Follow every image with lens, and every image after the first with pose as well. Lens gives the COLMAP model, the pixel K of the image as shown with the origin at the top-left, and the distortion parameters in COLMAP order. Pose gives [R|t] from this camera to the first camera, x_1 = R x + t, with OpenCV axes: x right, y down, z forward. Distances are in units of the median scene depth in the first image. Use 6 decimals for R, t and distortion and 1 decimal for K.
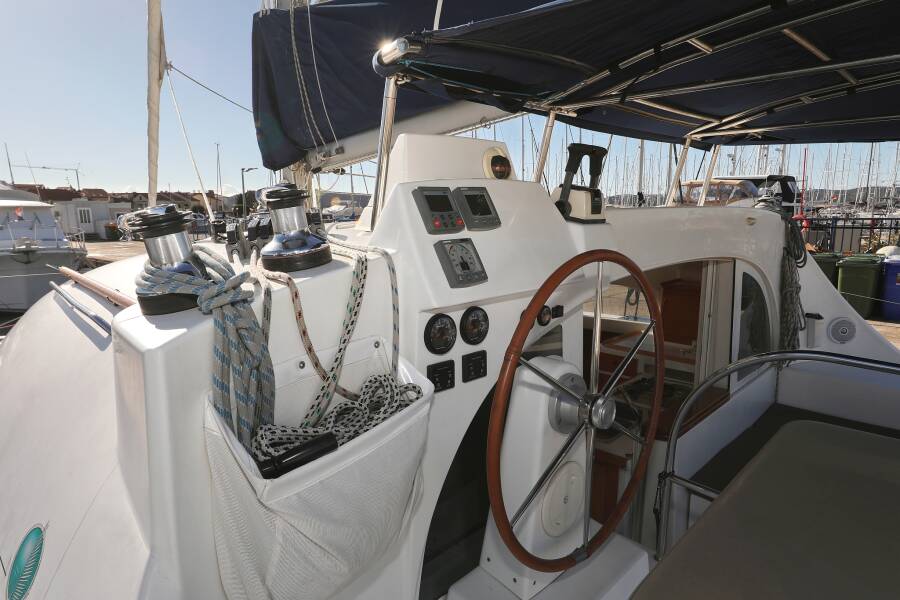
lens RADIAL K [[560.9, 0, 449.6], [0, 560.9, 297.1], [0, 0, 1]] dist [0.001852, 0.000685]
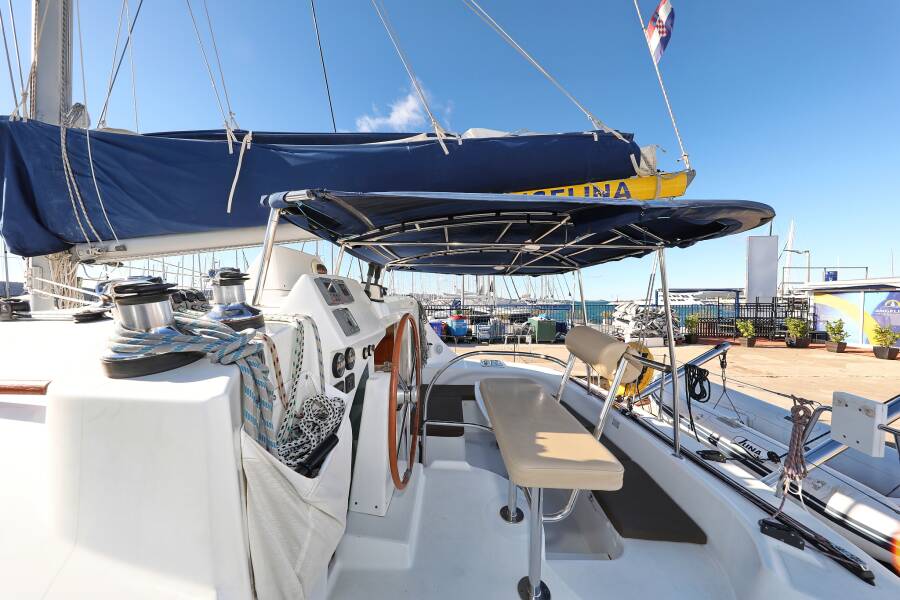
lens RADIAL K [[295.7, 0, 446.6], [0, 295.7, 300.4], [0, 0, 1]] dist [-0.001911, -0.000286]
pose [[0.694408, 0.012376, 0.719475, -0.337775], [0.103692, 0.987696, -0.117068, 0.010075], [-0.712071, 0.155897, 0.684581, 0.115002]]
